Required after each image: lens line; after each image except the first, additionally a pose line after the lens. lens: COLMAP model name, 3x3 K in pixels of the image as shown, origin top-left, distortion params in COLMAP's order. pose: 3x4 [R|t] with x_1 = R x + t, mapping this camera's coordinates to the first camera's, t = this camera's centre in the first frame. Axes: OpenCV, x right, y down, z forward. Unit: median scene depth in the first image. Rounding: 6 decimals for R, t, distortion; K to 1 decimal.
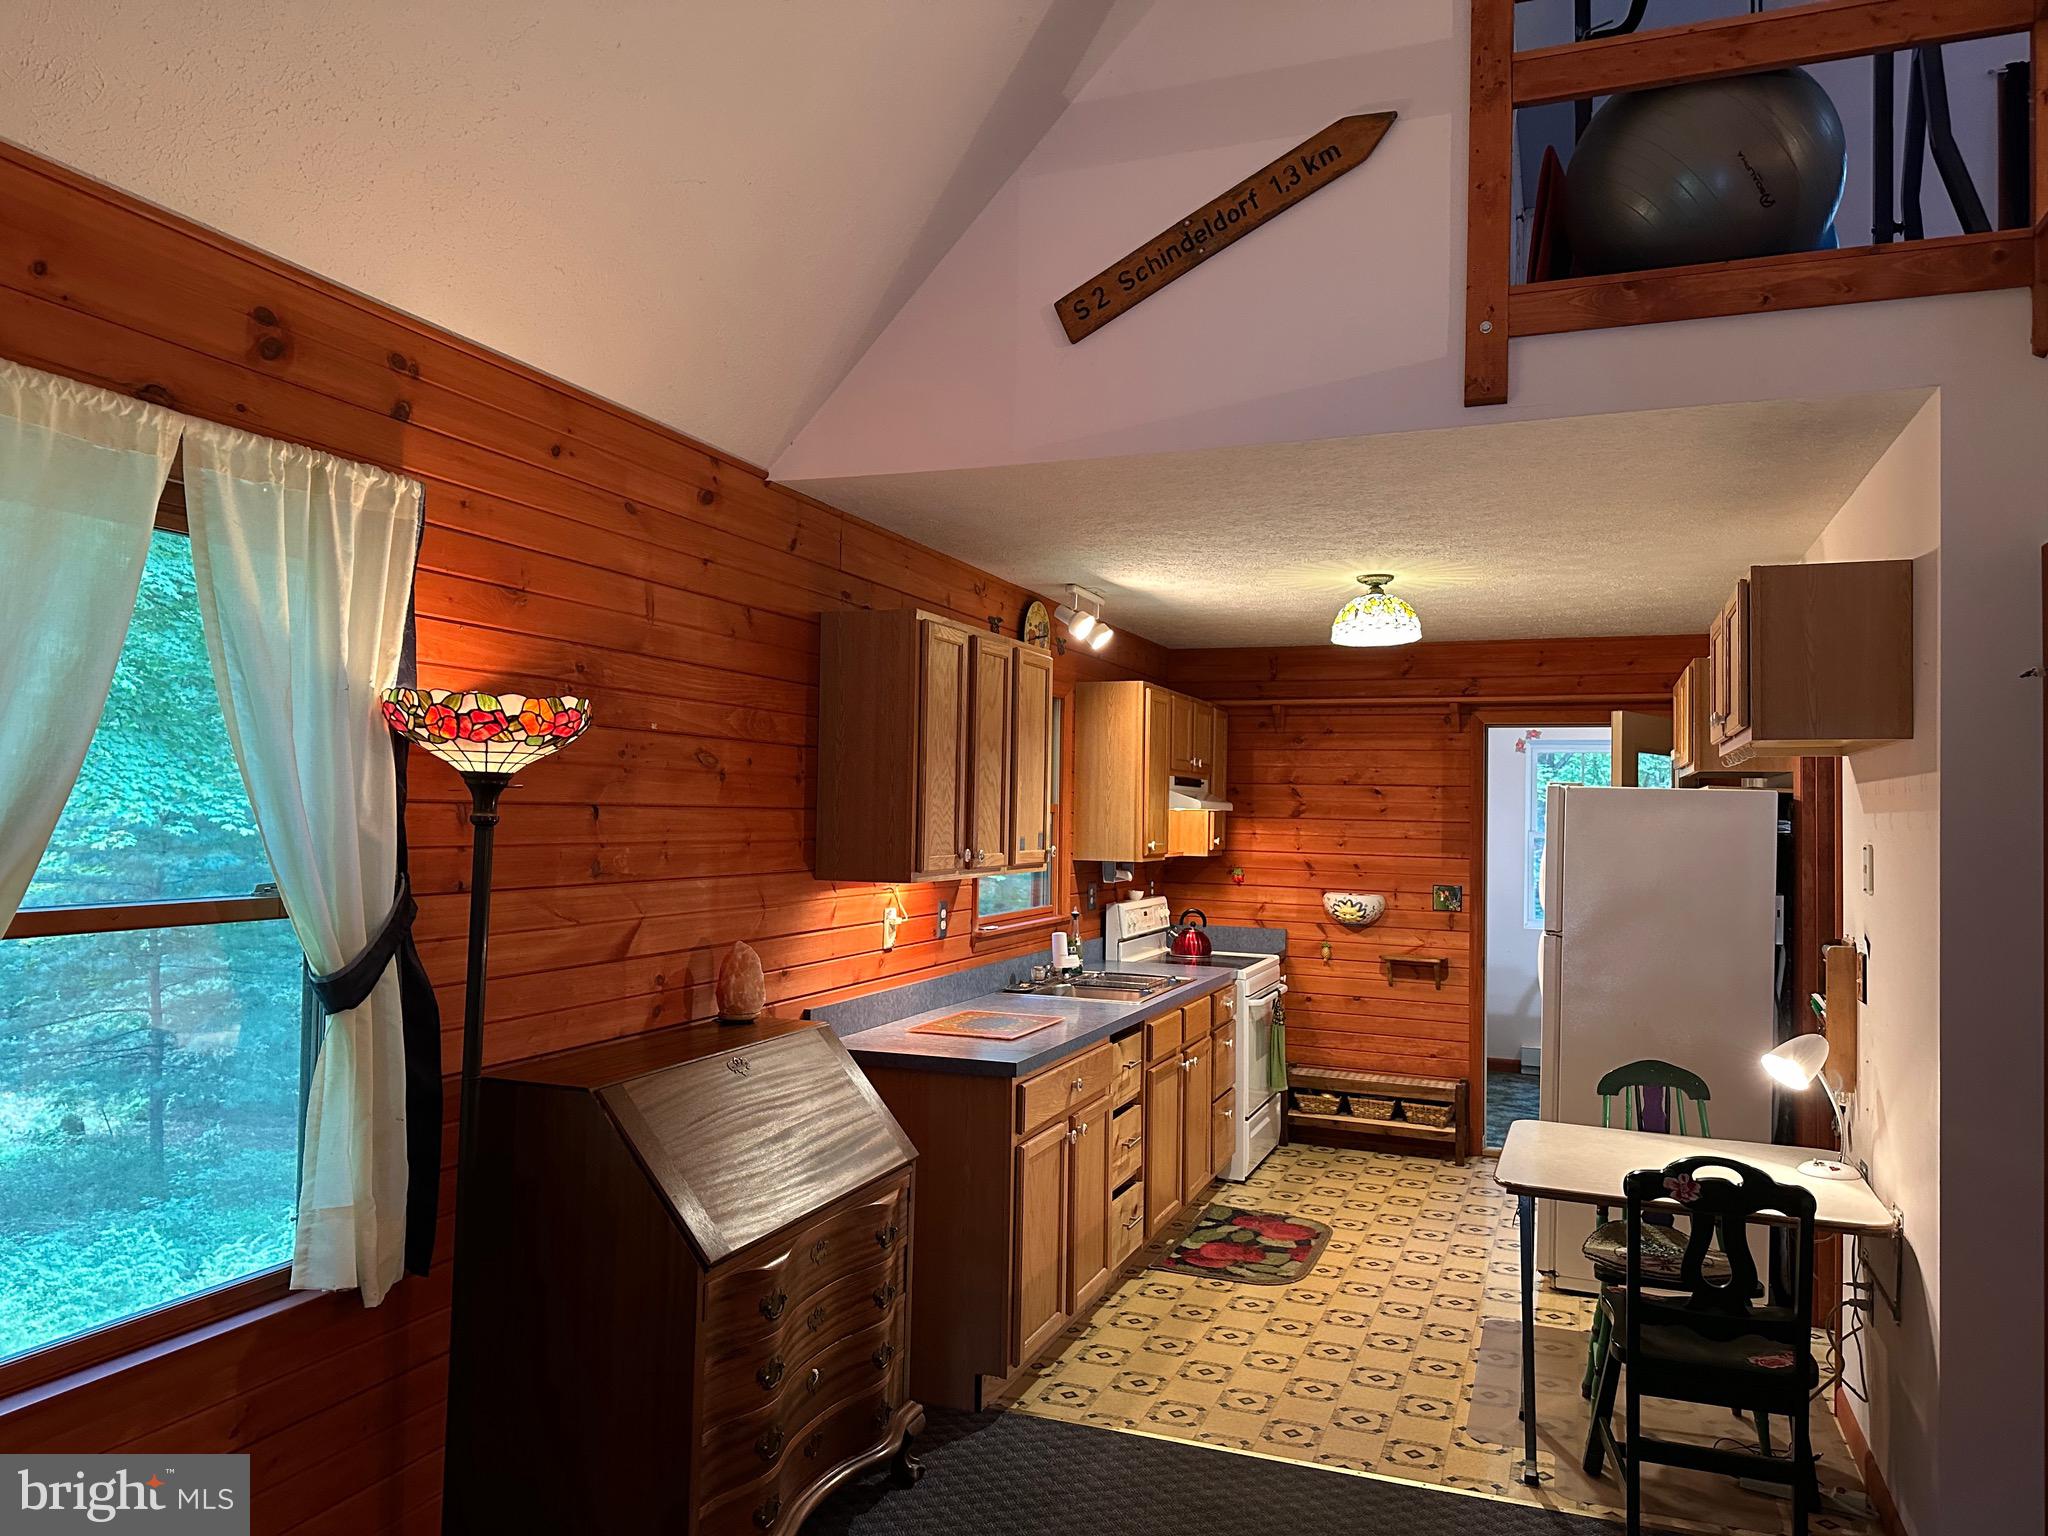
lens RADIAL K [[1430.6, 0, 1024.0], [0, 1430.6, 768.0], [0, 0, 1]] dist [0.137908, -0.196774]
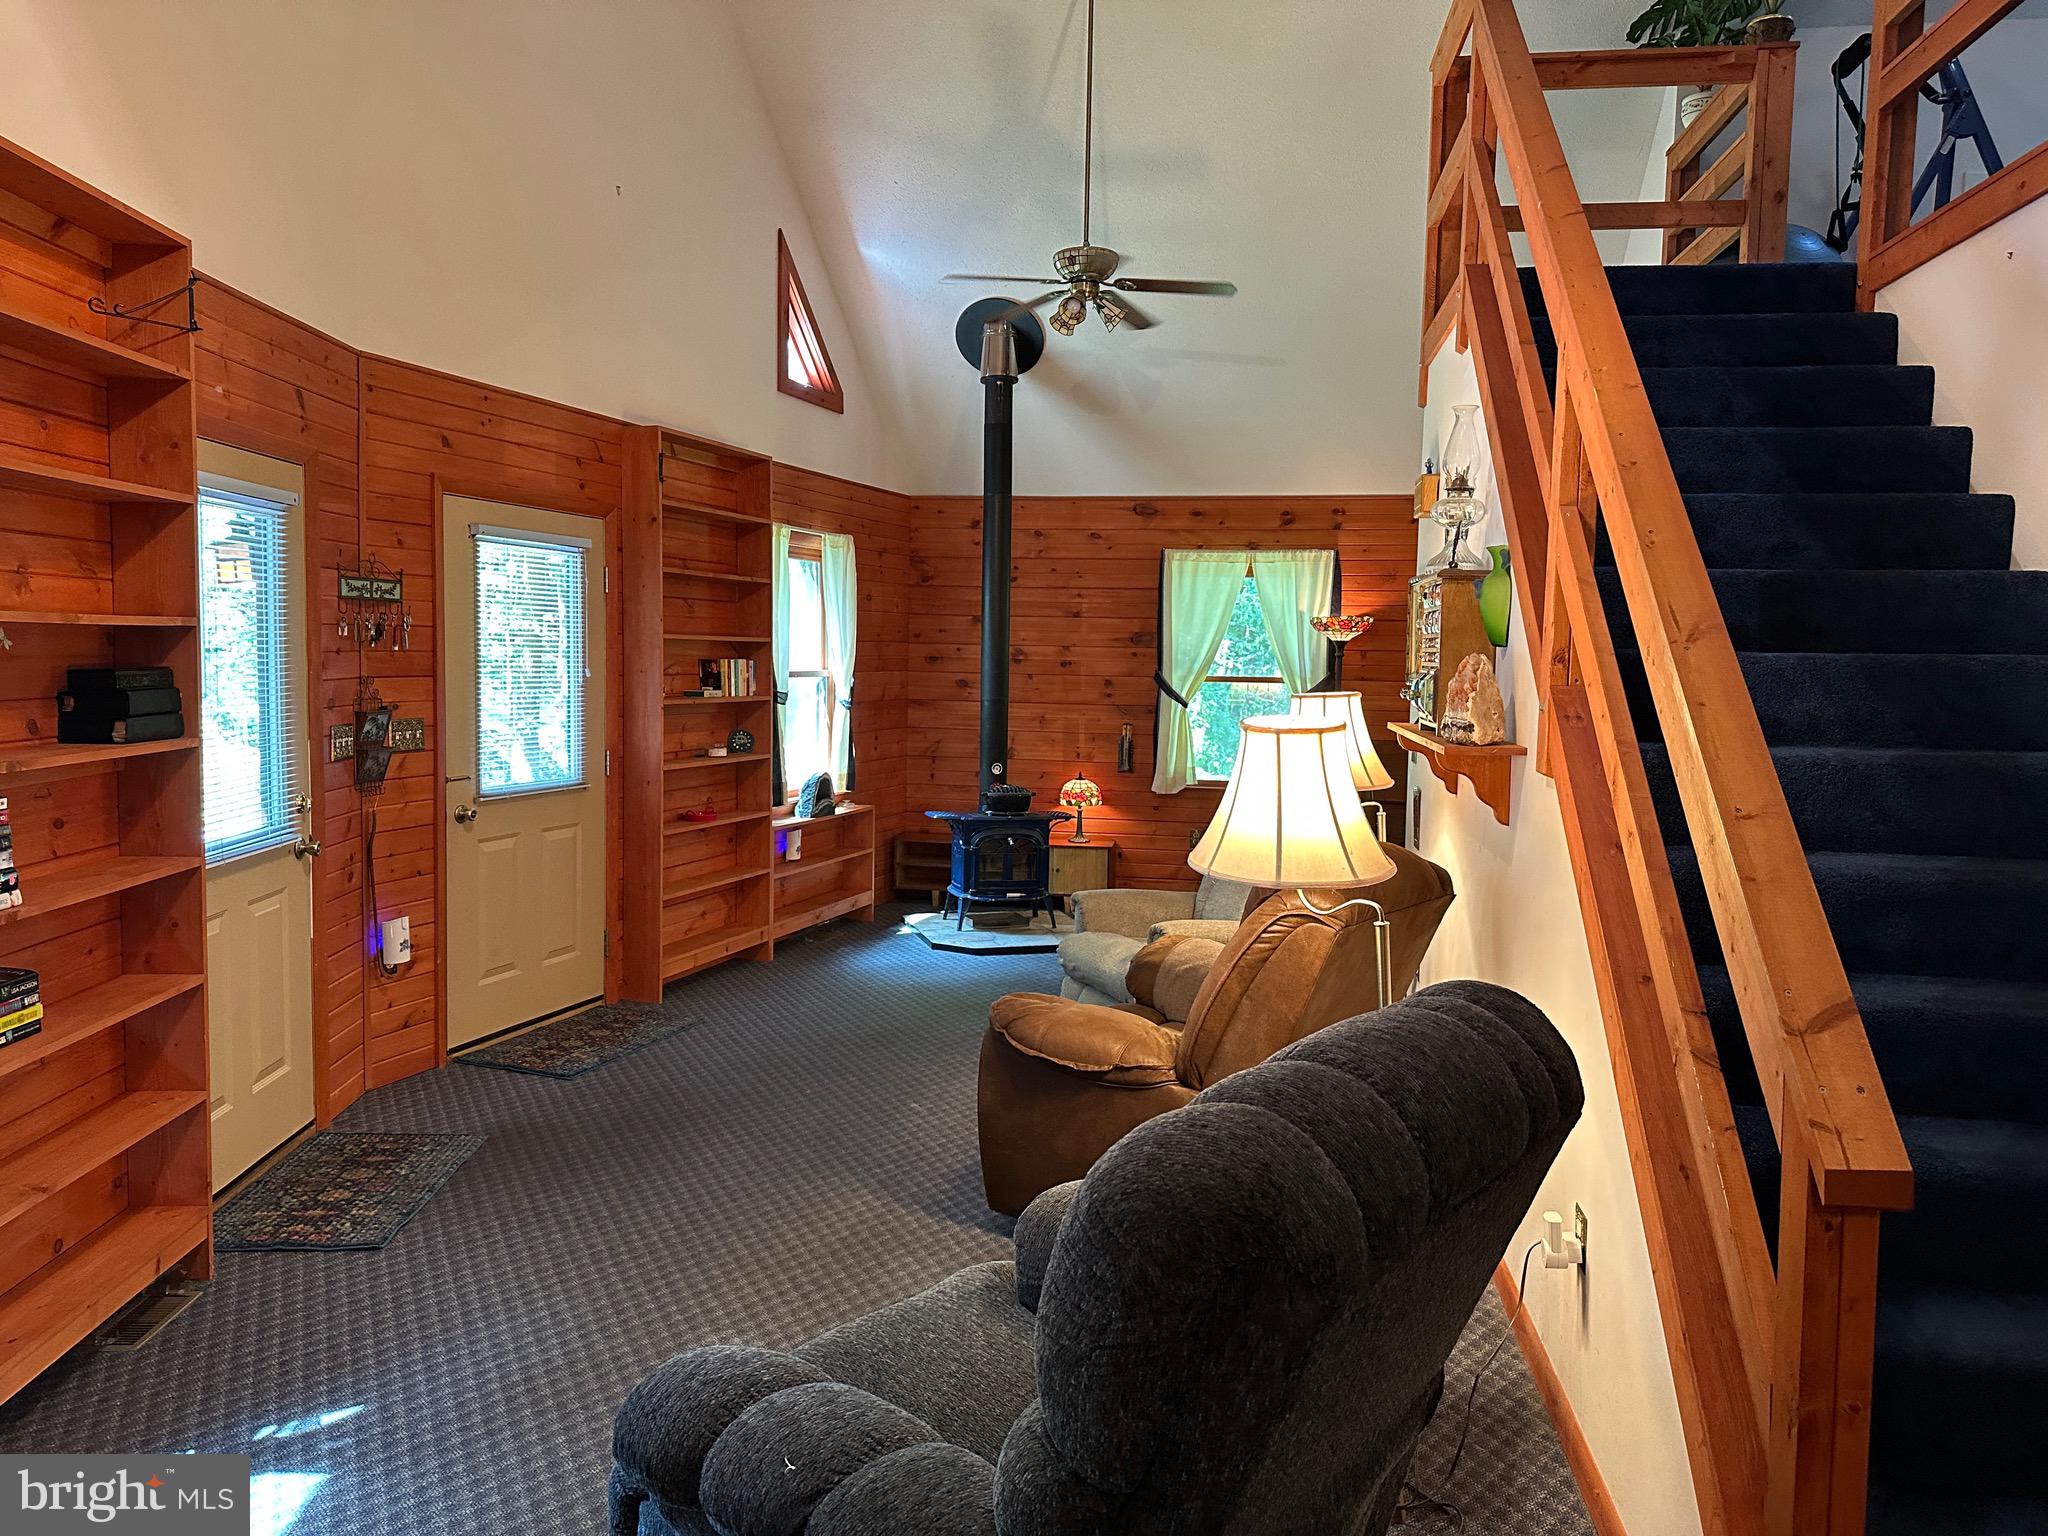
lens RADIAL K [[1414.7, 0, 1018.7], [0, 1414.7, 750.7], [0, 0, 1]] dist [0.100437, -0.132993]
pose [[0.414391, 0.052161, -0.908603, 0.963308], [0.021774, 0.997502, 0.067195, 0.007777], [0.909839, -0.047629, 0.412220, -0.419551]]
